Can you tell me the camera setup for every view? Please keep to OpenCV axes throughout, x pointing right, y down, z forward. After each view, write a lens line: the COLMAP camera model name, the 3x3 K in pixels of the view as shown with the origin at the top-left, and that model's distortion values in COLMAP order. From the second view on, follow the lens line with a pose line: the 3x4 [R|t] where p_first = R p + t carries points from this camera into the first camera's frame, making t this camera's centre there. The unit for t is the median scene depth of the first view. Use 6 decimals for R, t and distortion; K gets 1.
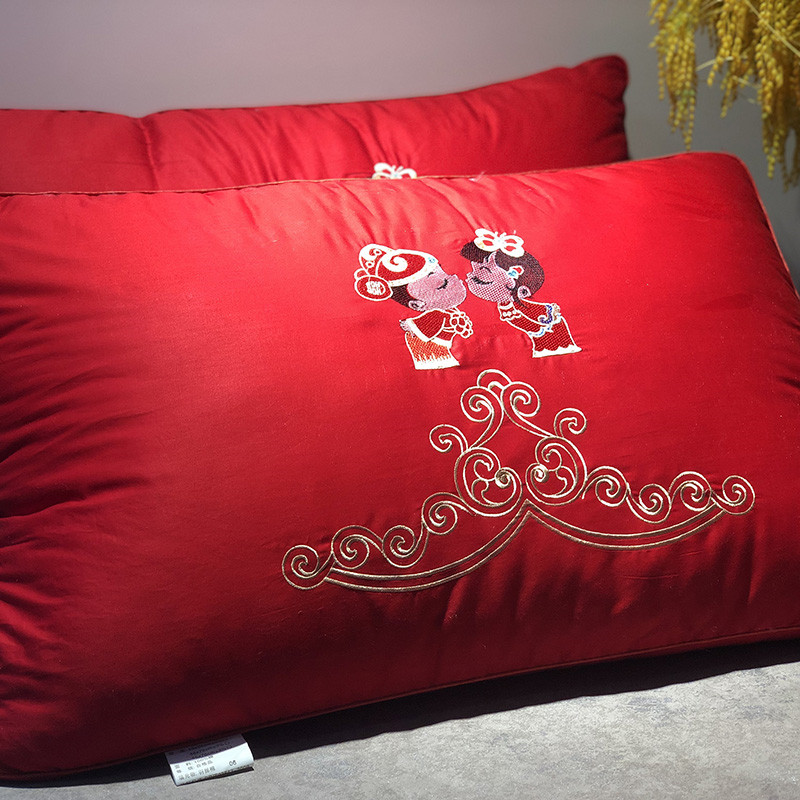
lens RADIAL K [[1651.5, 0, 400.4], [0, 1651.5, 374.8], [0, 0, 1]] dist [-0.189437, 2.326354]
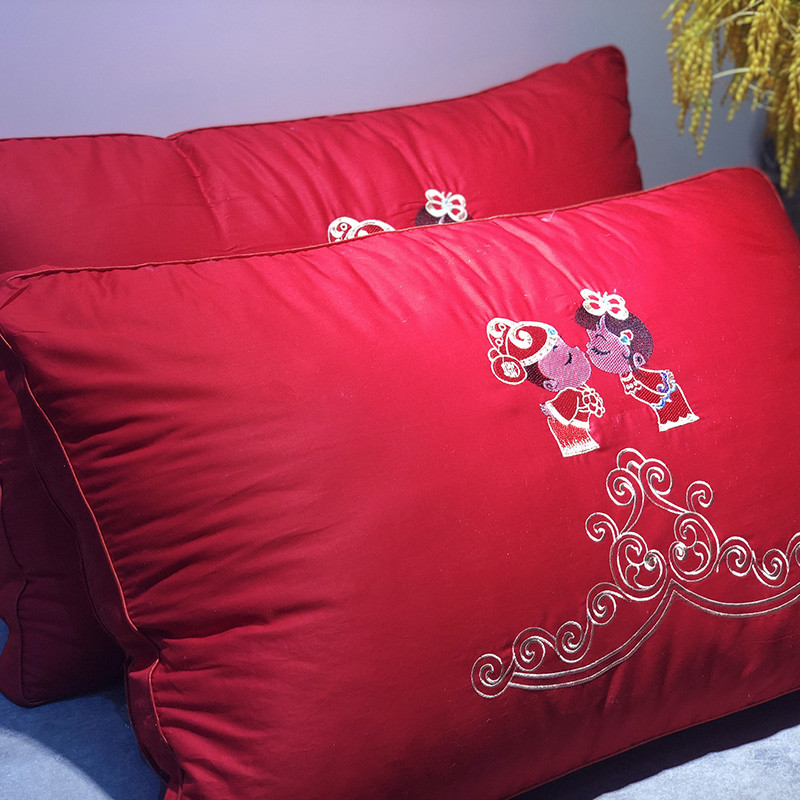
lens RADIAL K [[1651.5, 0, 400.4], [0, 1651.5, 374.8], [0, 0, 1]] dist [-0.189437, 2.326354]
pose [[0.978935, -0.037464, 0.200704, -0.281689], [0.010985, 0.991262, 0.131453, -0.182158], [-0.203875, -0.126479, 0.970793, 0.051426]]
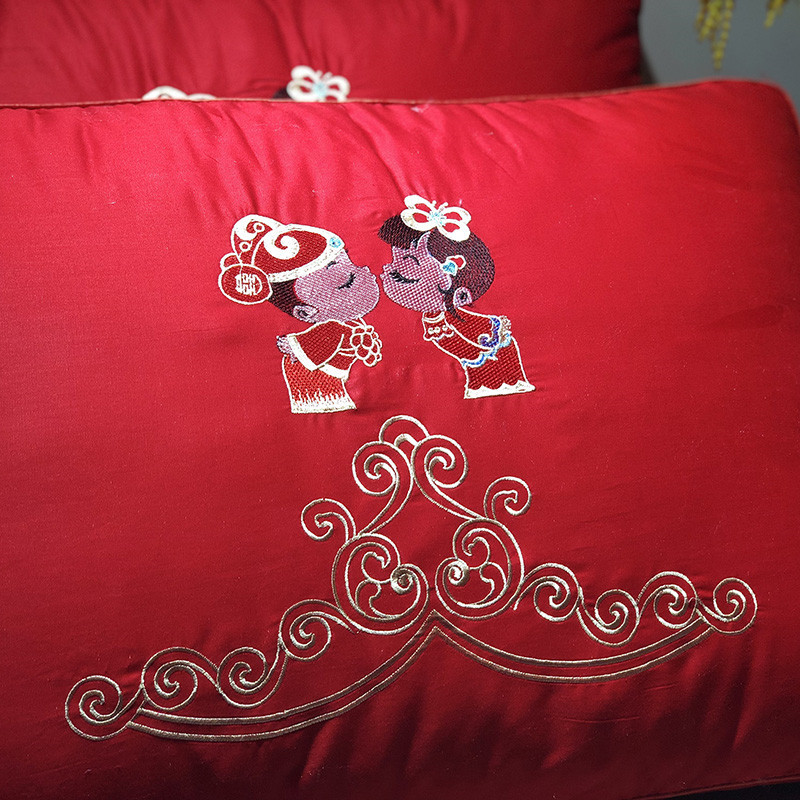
lens RADIAL K [[1651.5, 0, 400.4], [0, 1651.5, 374.8], [0, 0, 1]] dist [-0.189437, 2.326354]
pose [[0.997121, 0.075822, -0.000288, 0.053118], [-0.075158, 0.988881, 0.128322, -0.110384], [0.010015, -0.127931, 0.991733, 0.302300]]
